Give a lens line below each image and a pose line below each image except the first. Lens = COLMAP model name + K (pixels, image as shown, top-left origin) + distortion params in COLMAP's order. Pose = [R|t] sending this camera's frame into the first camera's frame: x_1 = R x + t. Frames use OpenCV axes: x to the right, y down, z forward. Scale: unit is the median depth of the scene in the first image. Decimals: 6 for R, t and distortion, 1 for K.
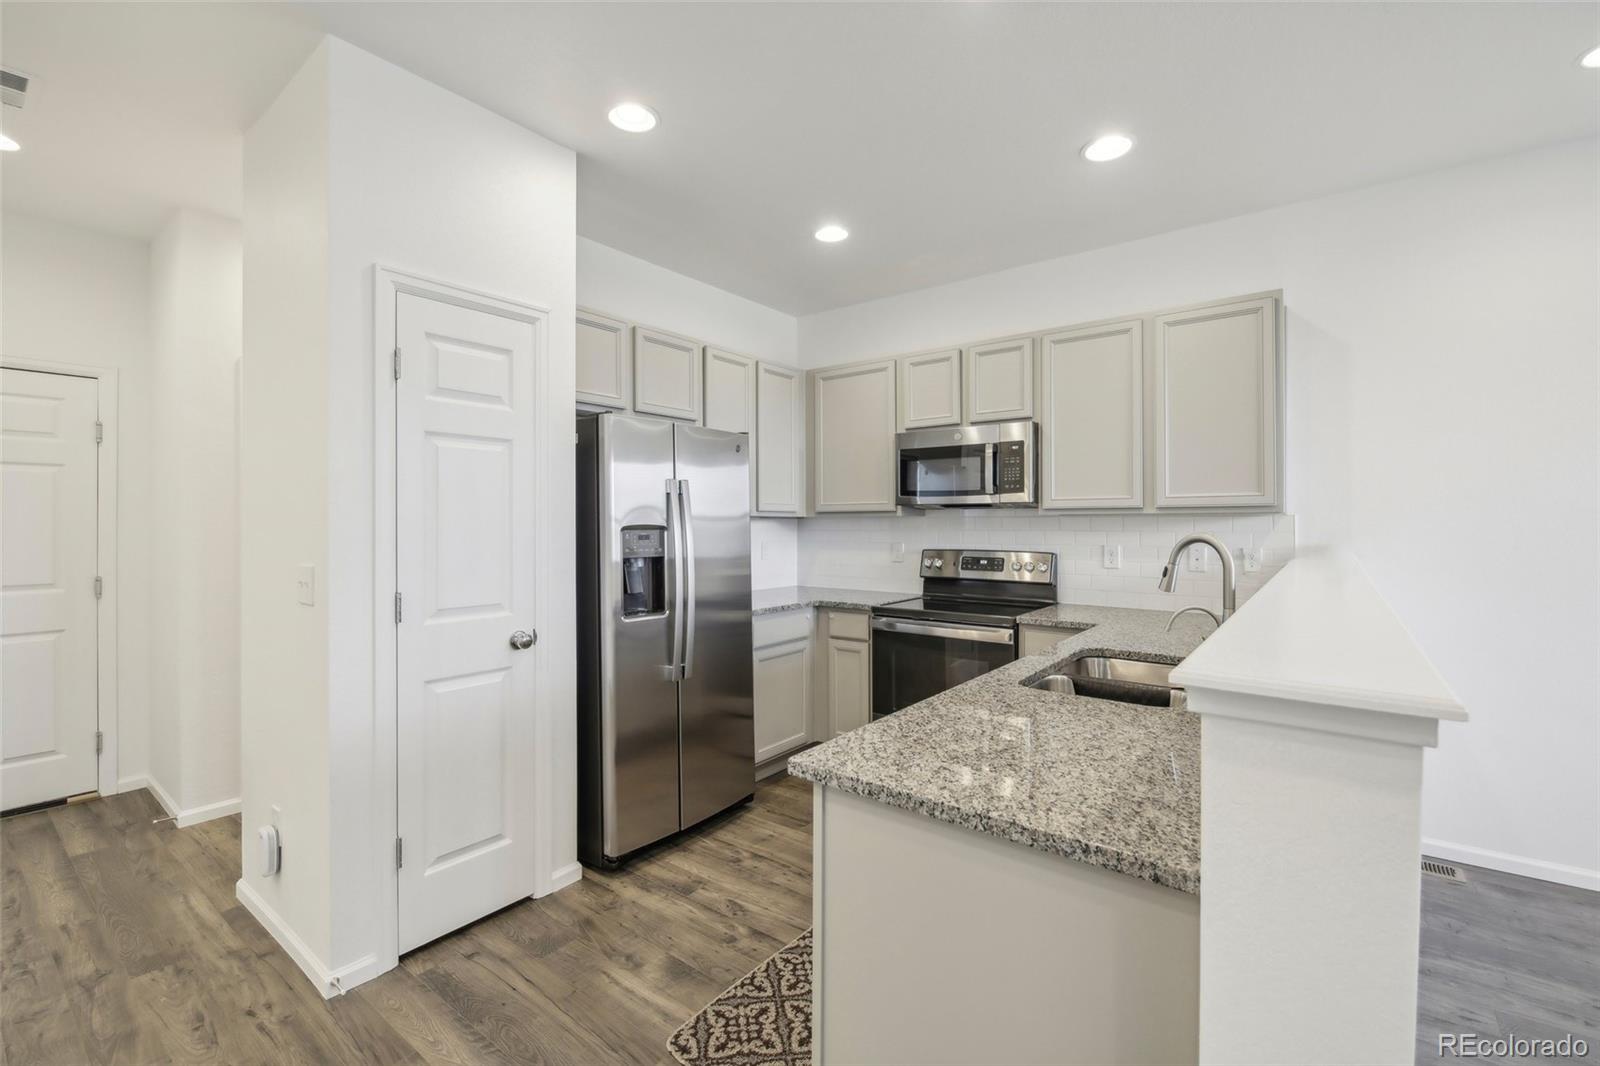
lens RADIAL K [[693.9, 0, 786.8], [0, 693.9, 530.9], [0, 0, 1]] dist [0.009285, -0.006250]
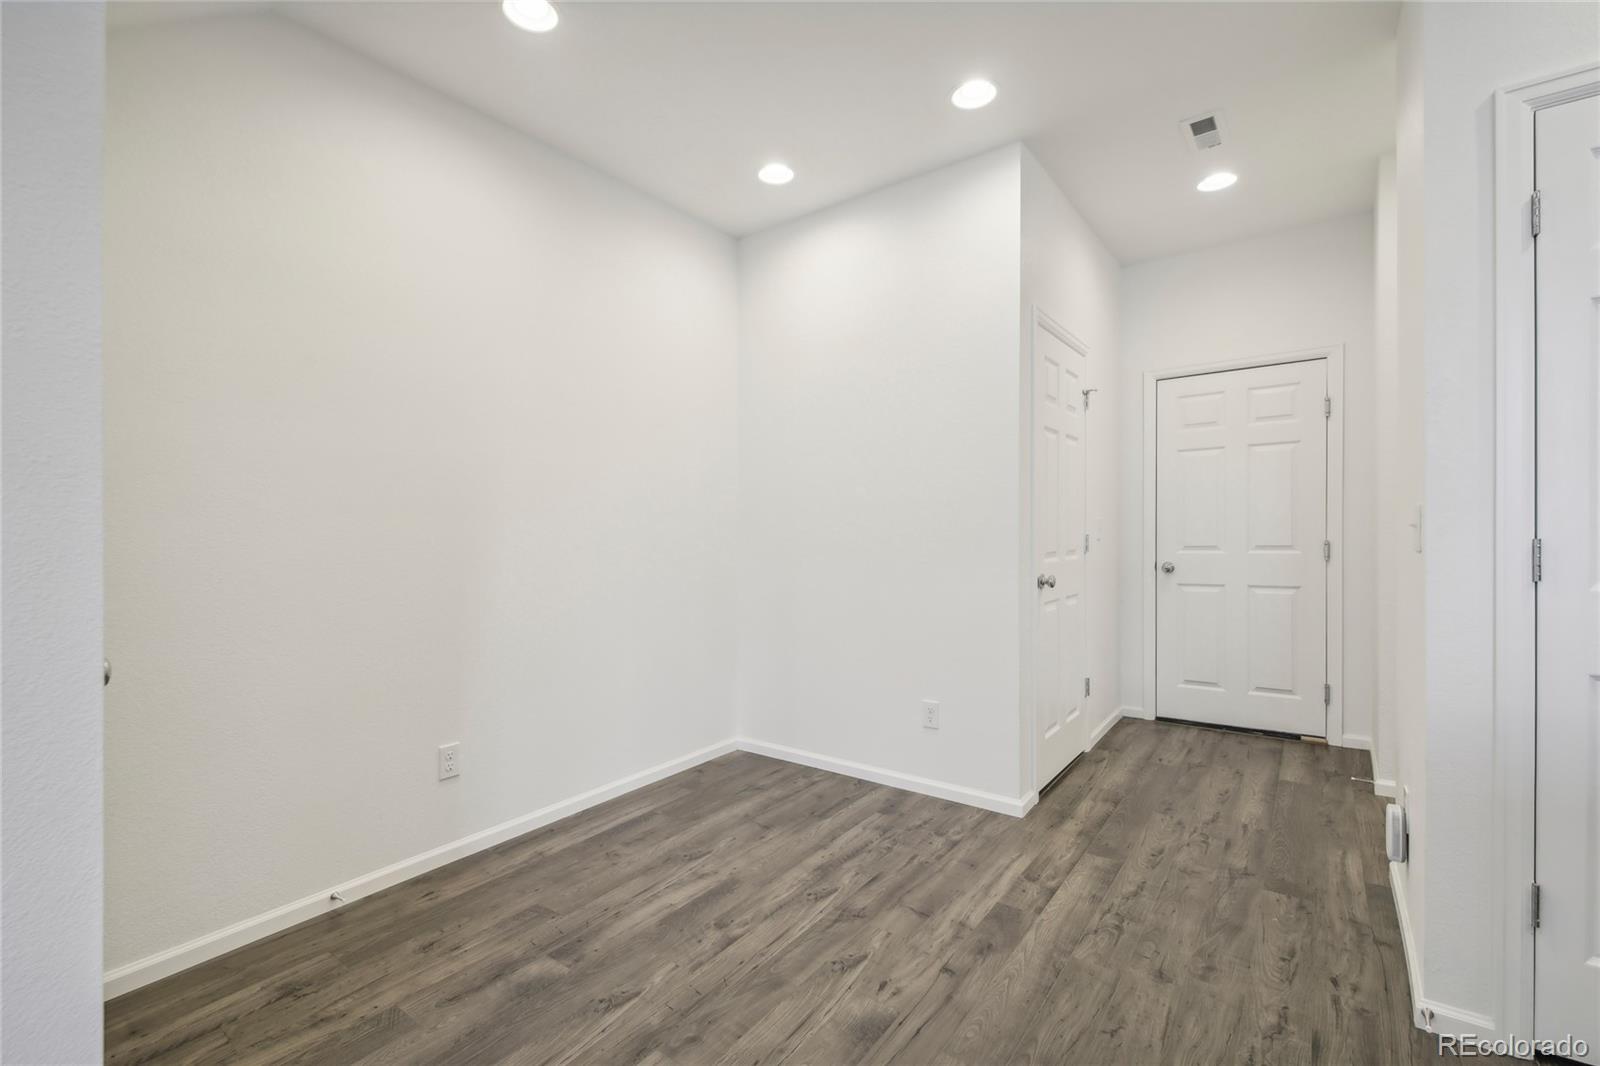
lens RADIAL K [[693.9, 0, 777.9], [0, 693.9, 538.9], [0, 0, 1]] dist [0.009285, -0.006250]
pose [[0.024455, 0.010240, -0.999648, 0.098785], [0.012459, 0.999867, 0.010547, 0.055766], [0.999623, -0.012712, 0.024324, 0.167017]]
